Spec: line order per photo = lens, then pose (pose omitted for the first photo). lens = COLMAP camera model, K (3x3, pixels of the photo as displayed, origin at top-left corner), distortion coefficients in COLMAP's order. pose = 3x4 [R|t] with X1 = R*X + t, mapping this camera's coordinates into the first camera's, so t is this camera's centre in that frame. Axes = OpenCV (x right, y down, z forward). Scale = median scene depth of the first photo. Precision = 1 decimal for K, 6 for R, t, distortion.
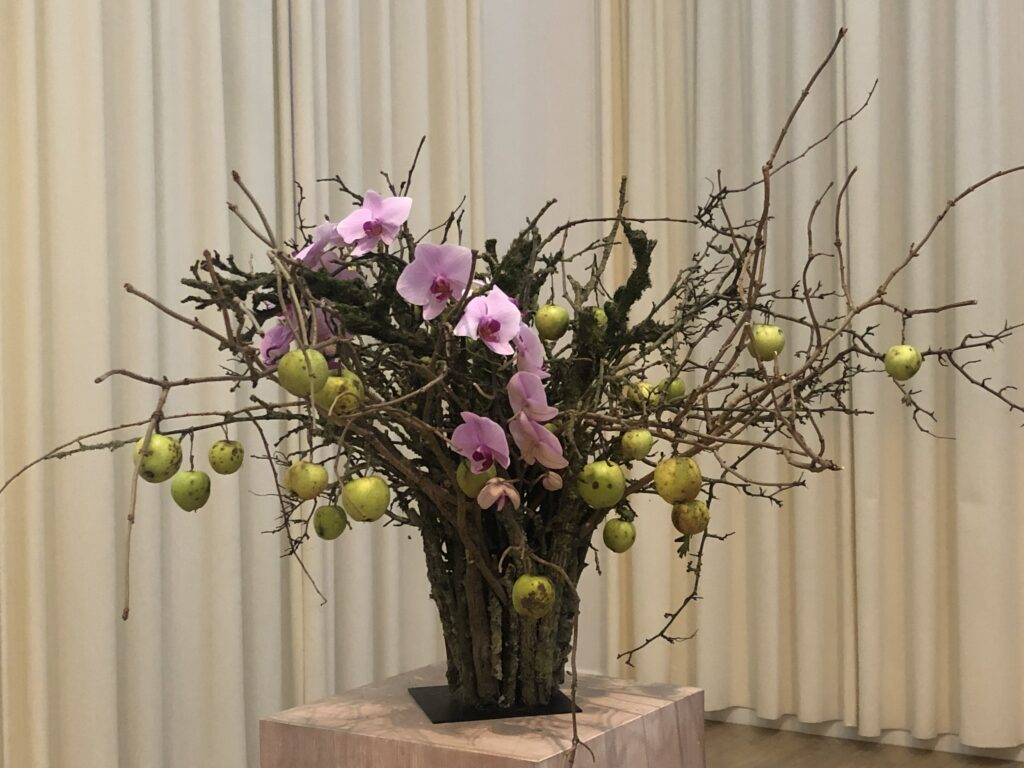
lens RADIAL K [[1492.9, 0, 512.2], [0, 1492.9, 362.7], [0, 0, 1]] dist [0.199006, 0.000000]
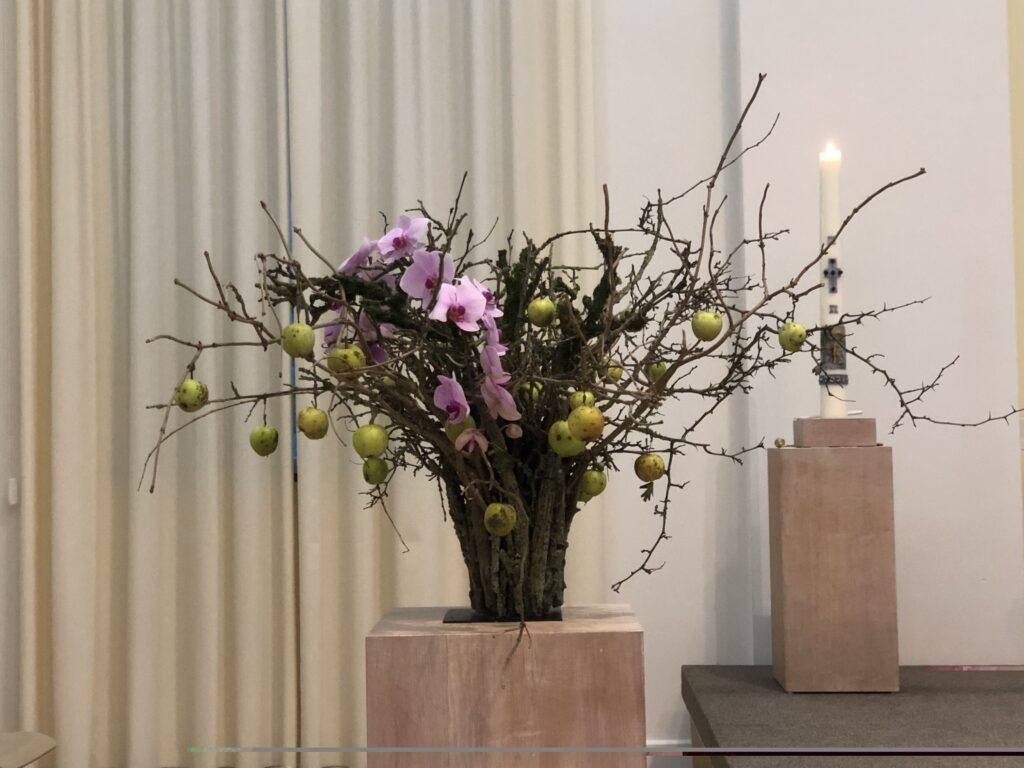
lens RADIAL K [[1707.5, 0, 512.6], [0, 1707.5, 380.0], [0, 0, 1]] dist [0.029398, 0.000000]
pose [[0.968745, -0.009402, -0.247881, 0.368625], [0.000919, 0.999411, -0.034313, 0.080592], [0.248058, 0.033013, 0.968183, -0.409307]]
